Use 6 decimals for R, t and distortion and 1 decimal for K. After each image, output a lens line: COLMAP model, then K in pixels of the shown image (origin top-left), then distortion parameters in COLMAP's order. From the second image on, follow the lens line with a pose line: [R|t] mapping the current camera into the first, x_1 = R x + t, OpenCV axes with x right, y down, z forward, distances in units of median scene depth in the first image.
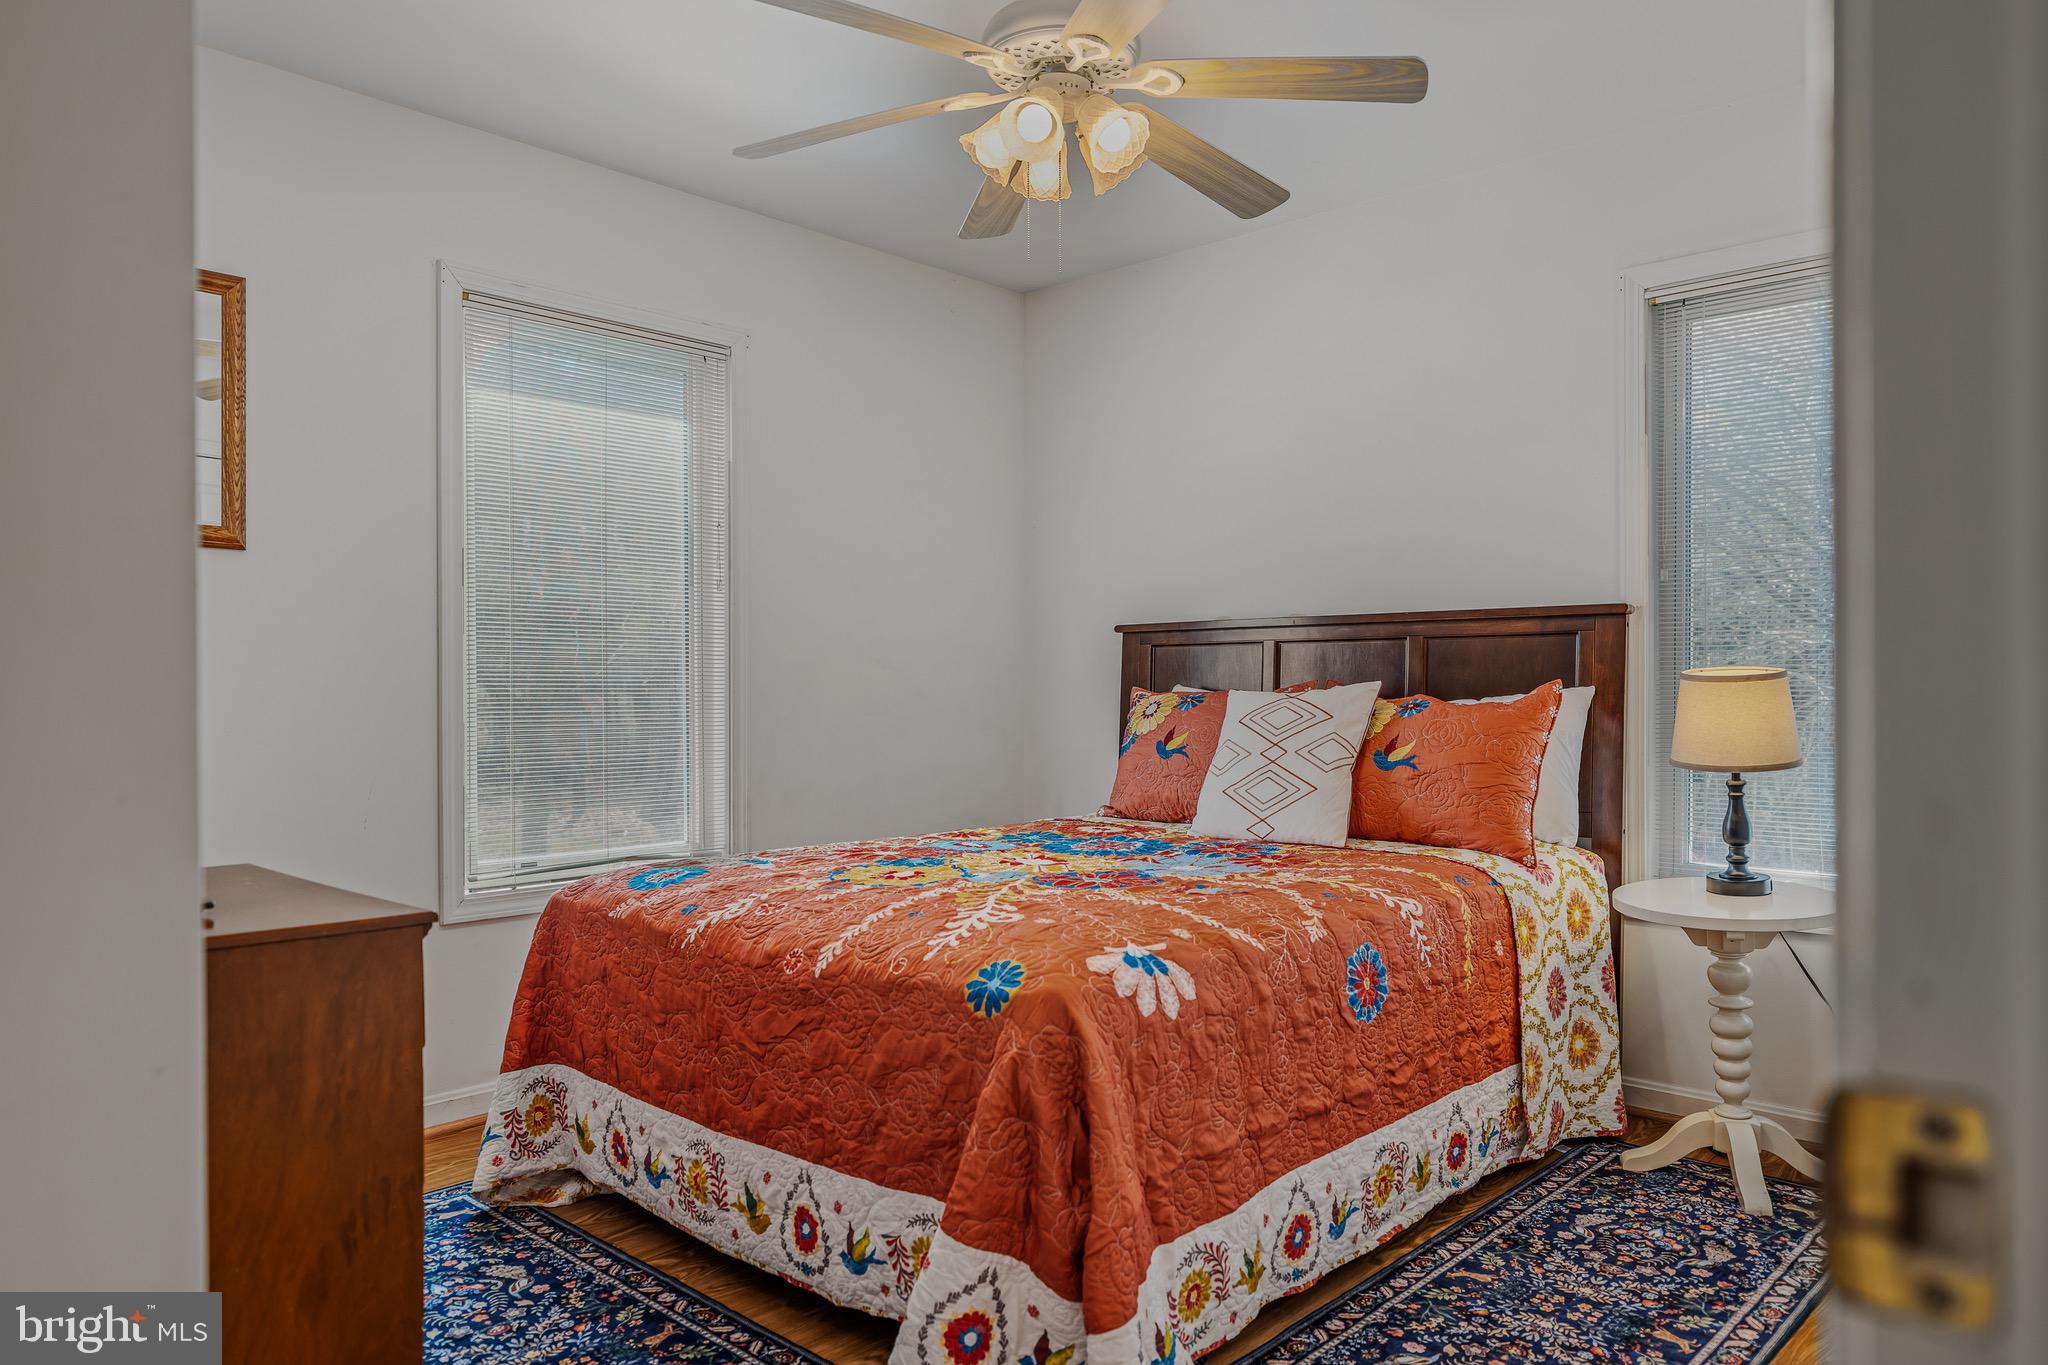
lens RADIAL K [[1364.8, 0, 1024.0], [0, 1364.8, 682.5], [0, 0, 1]] dist [0.001329, 0.000426]
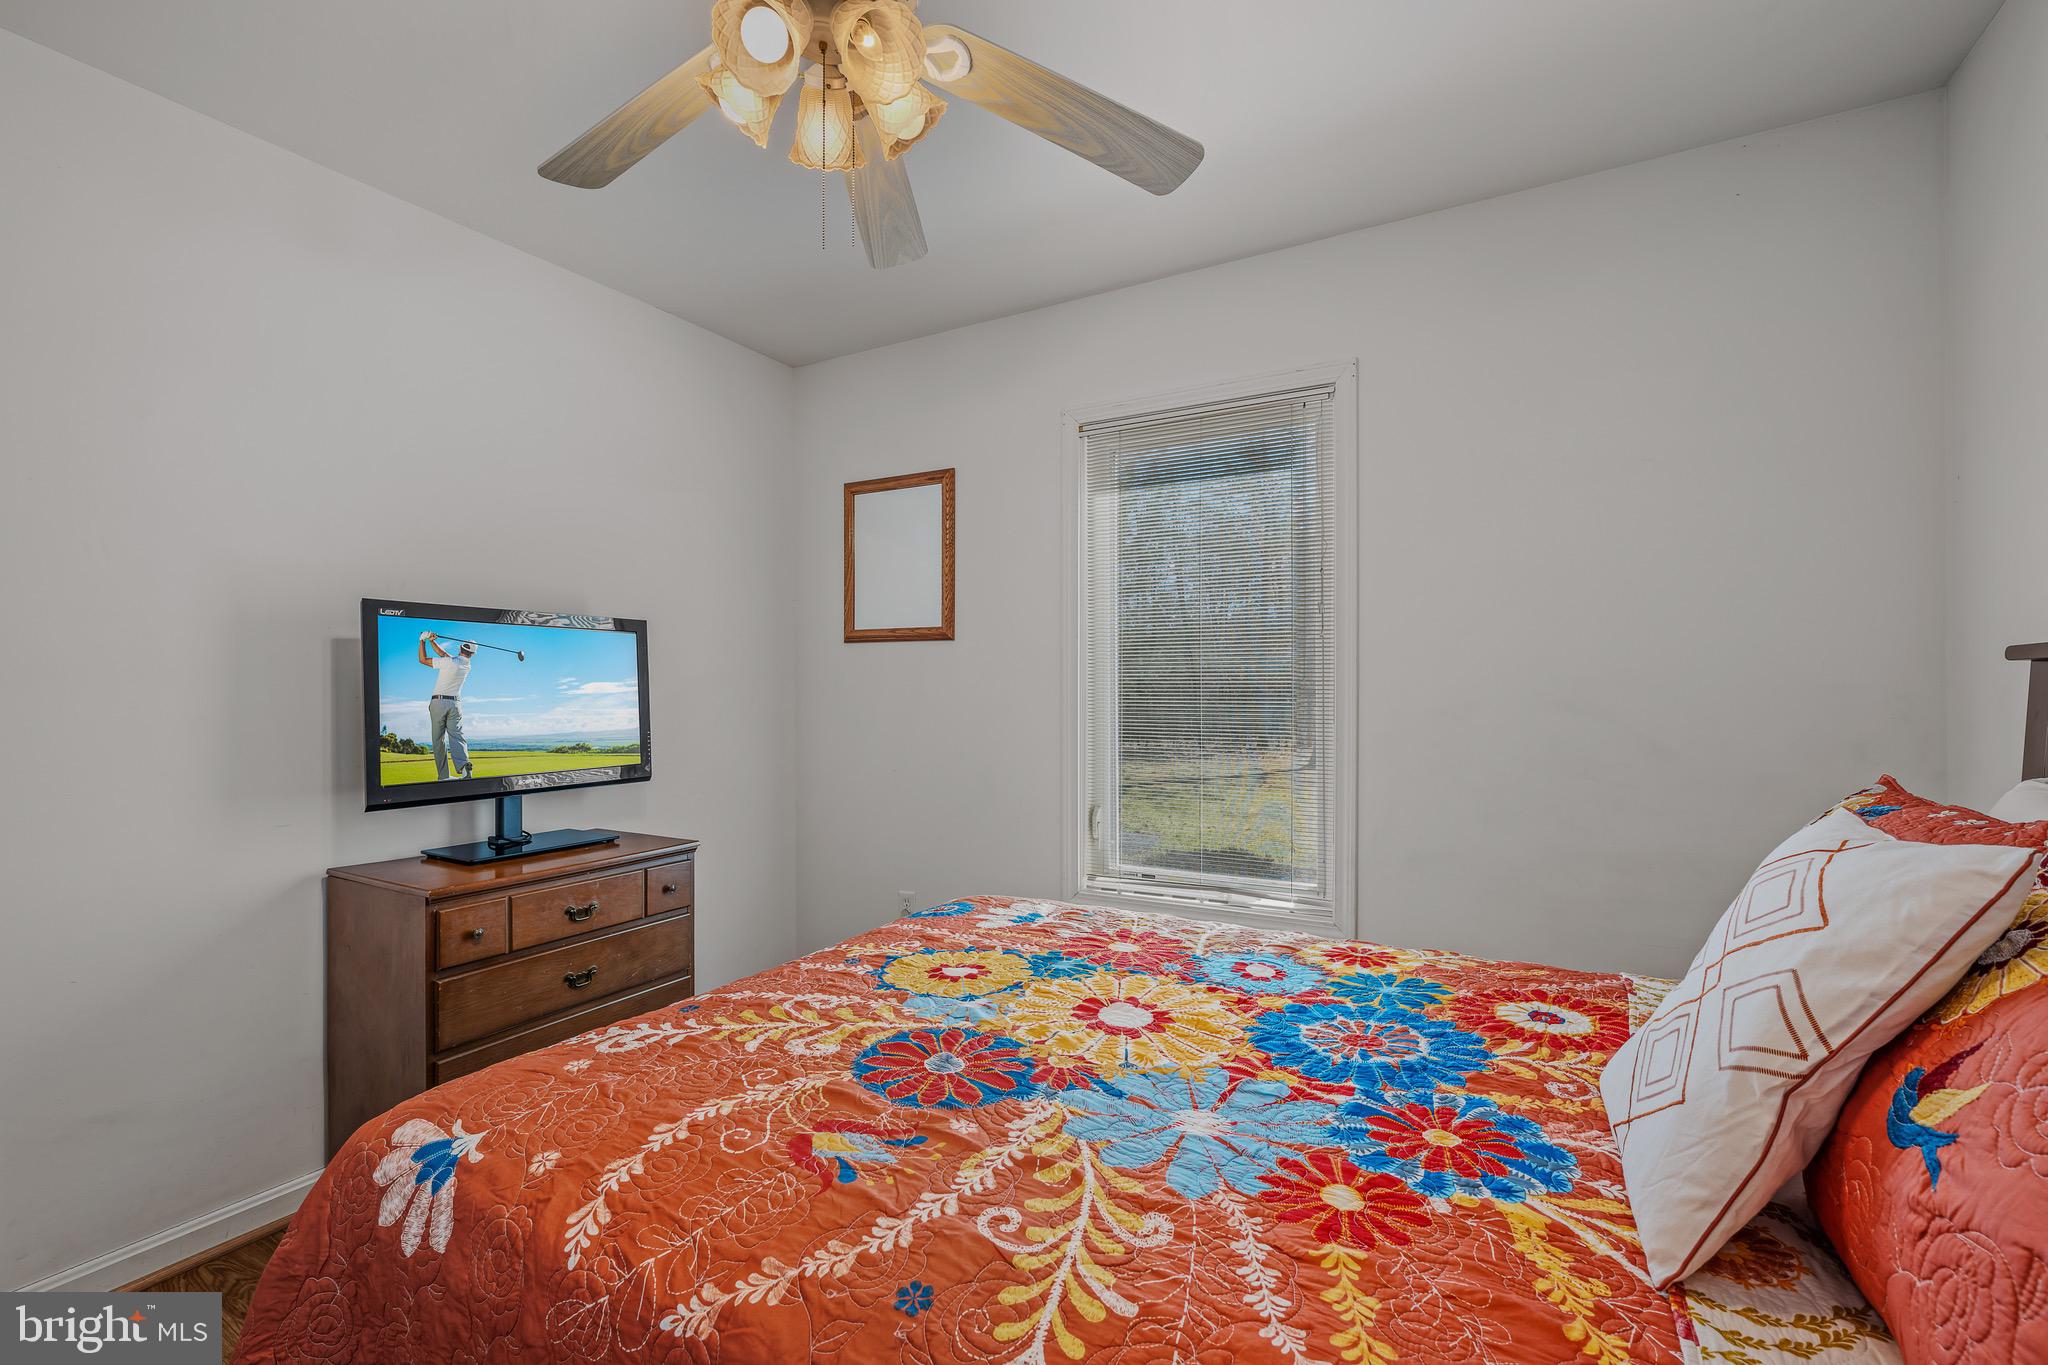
lens RADIAL K [[898.1, 0, 1024.0], [0, 898.1, 682.5], [0, 0, 1]] dist [-0.000101, -0.000032]
pose [[0.229884, -0.002662, -0.973214, 0.461604], [0.008033, 0.999967, -0.000838, -0.046073], [0.973185, -0.007625, 0.229898, 0.837526]]
